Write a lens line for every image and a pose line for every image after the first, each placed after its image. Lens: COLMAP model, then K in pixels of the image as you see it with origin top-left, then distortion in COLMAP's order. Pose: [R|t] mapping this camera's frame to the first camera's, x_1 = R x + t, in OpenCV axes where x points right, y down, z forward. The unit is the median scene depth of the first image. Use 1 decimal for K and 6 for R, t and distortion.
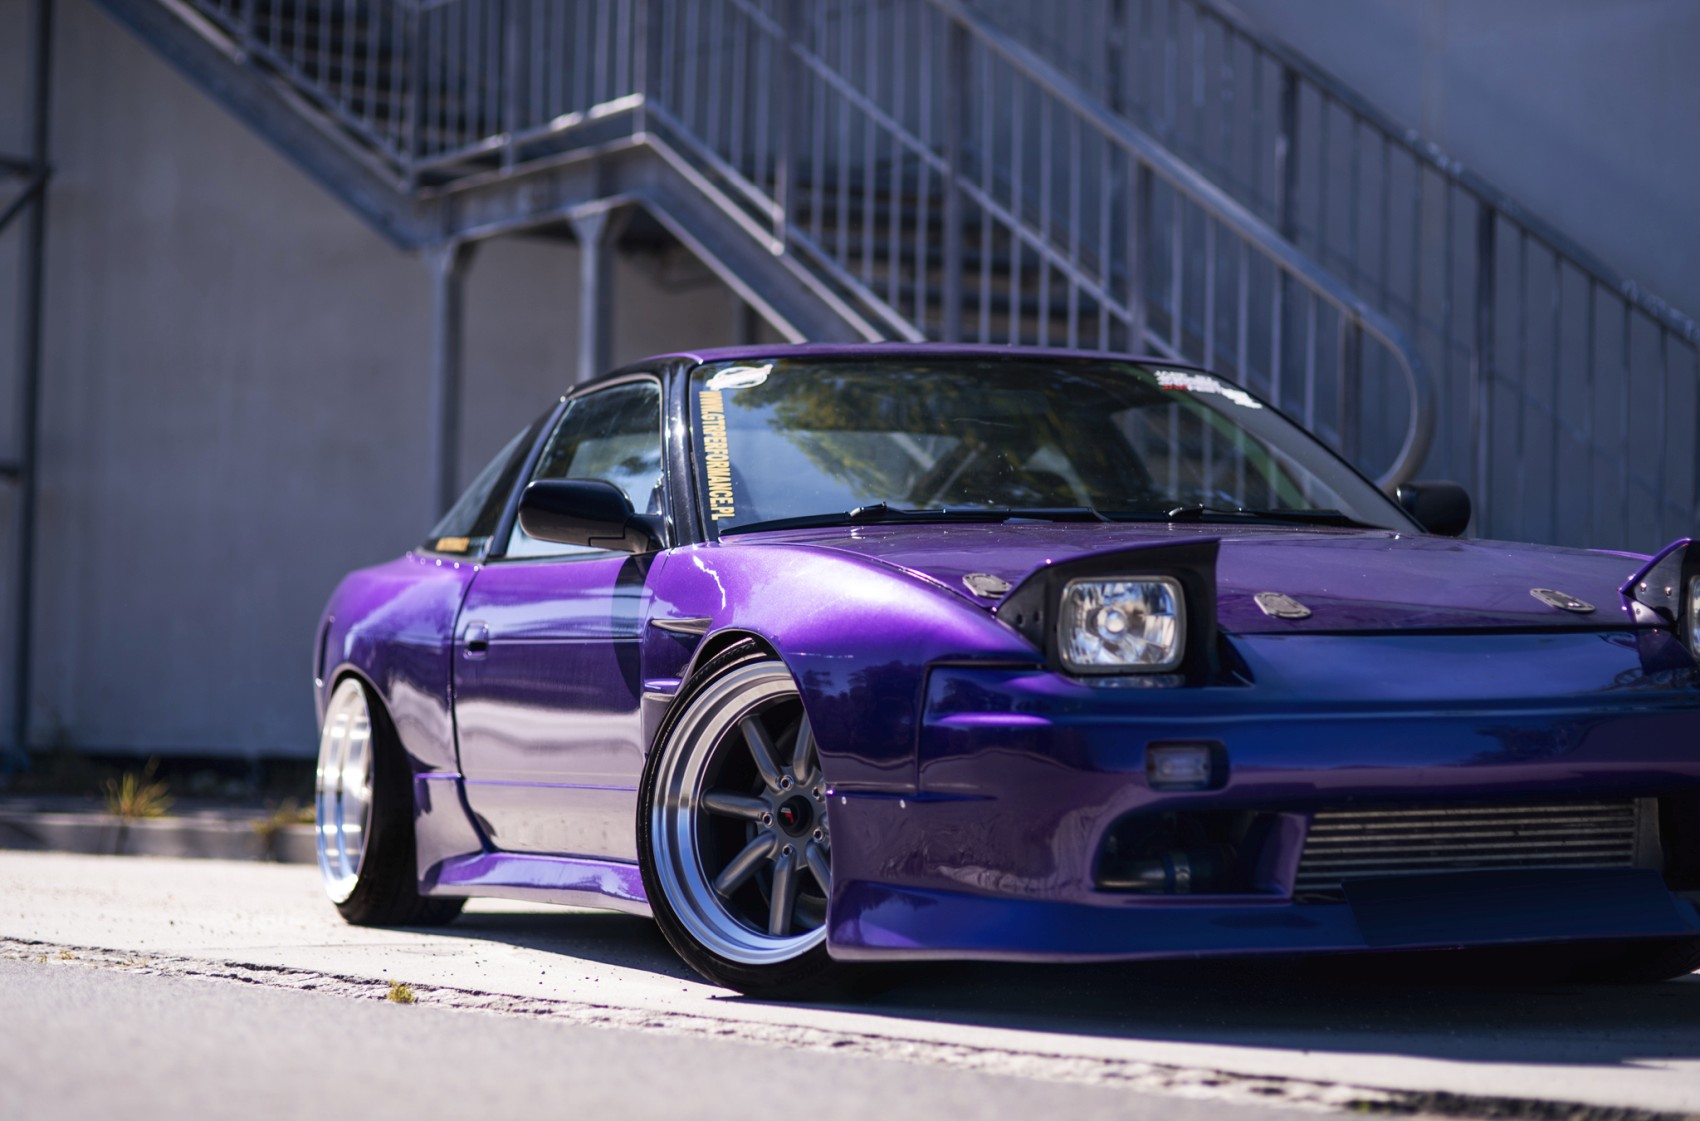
lens RADIAL K [[4451.4, 0, 850.0], [0, 4451.4, 560.5], [0, 0, 1]] dist [-0.018453, 0.011469]
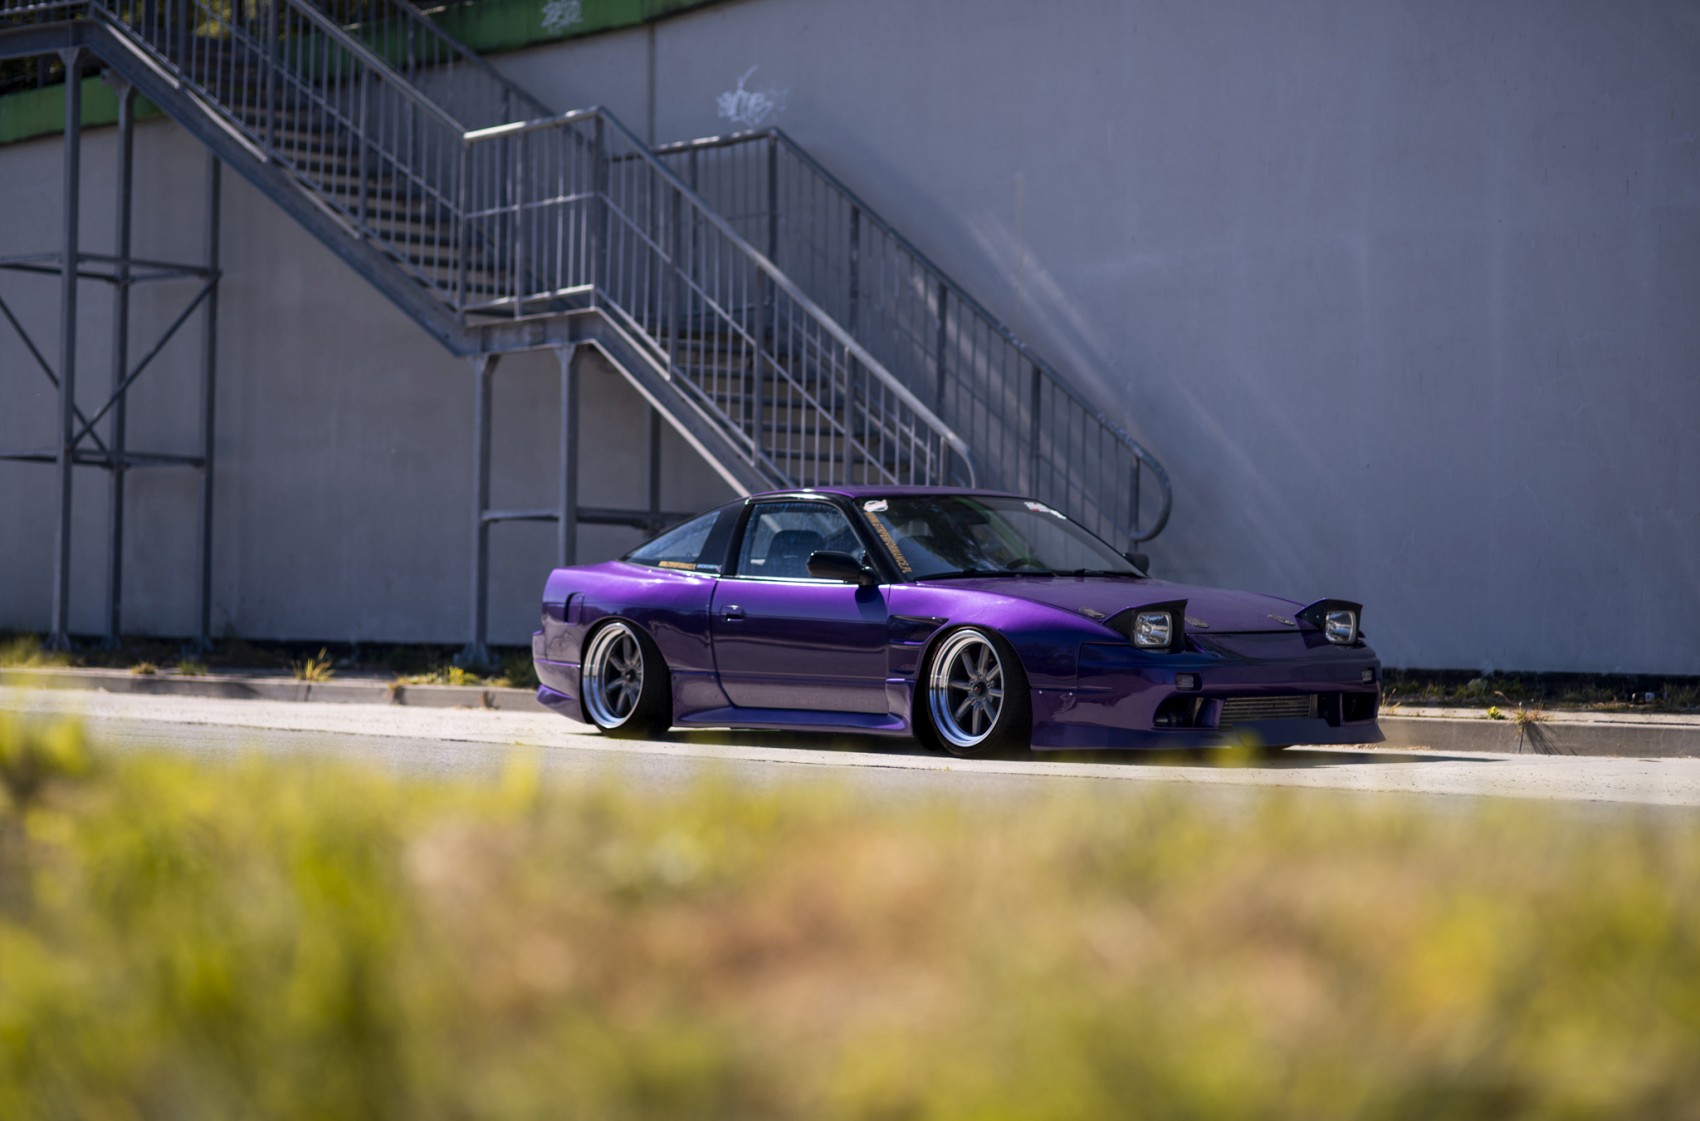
lens RADIAL K [[4451.4, 0, 850.0], [0, 4451.4, 560.5], [0, 0, 1]] dist [-0.018453, 0.011469]
pose [[0.999815, 0.001599, 0.019154, 0.040505], [-0.002392, 0.999138, 0.041450, -0.118773], [-0.019071, -0.041488, 0.998957, -1.441850]]
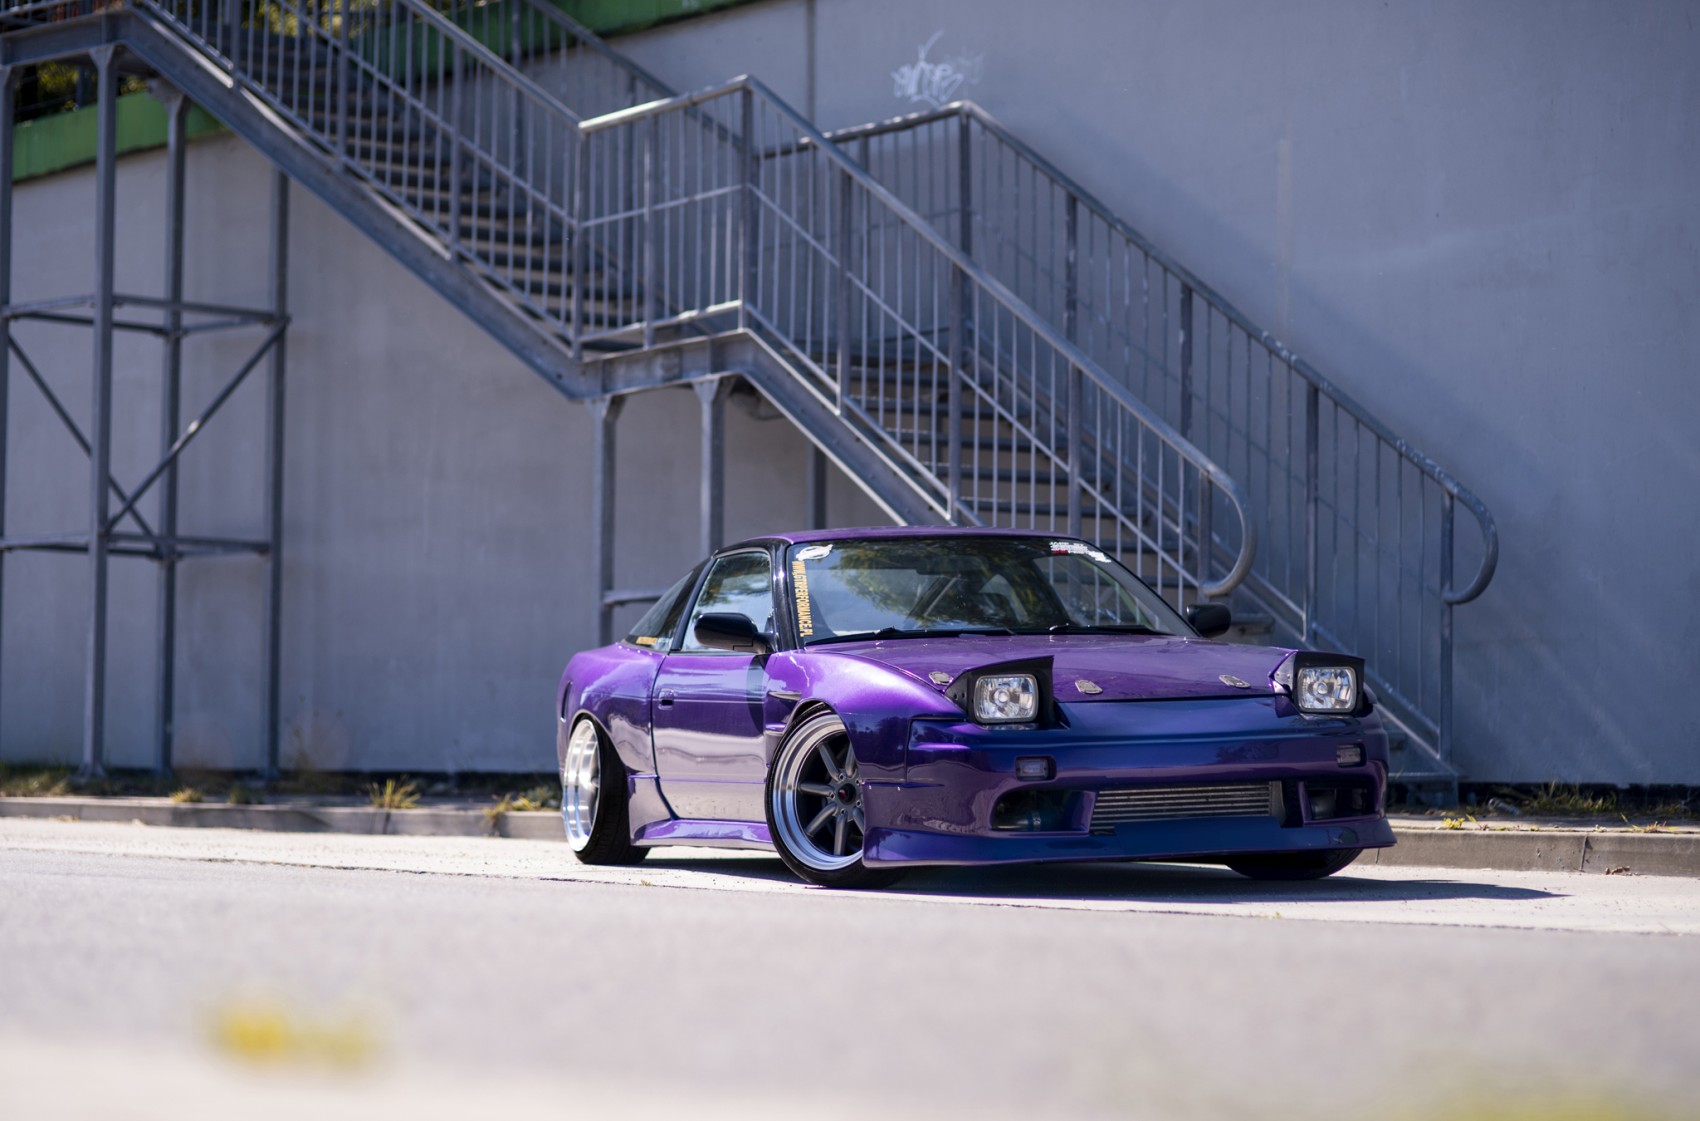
lens RADIAL K [[4451.4, 0, 850.0], [0, 4451.4, 560.5], [0, 0, 1]] dist [-0.018453, 0.011469]
pose [[0.999818, -0.010986, -0.015595, 0.016921], [0.011018, 0.999937, 0.001966, -0.039872], [0.015573, -0.002138, 0.999876, -0.767163]]
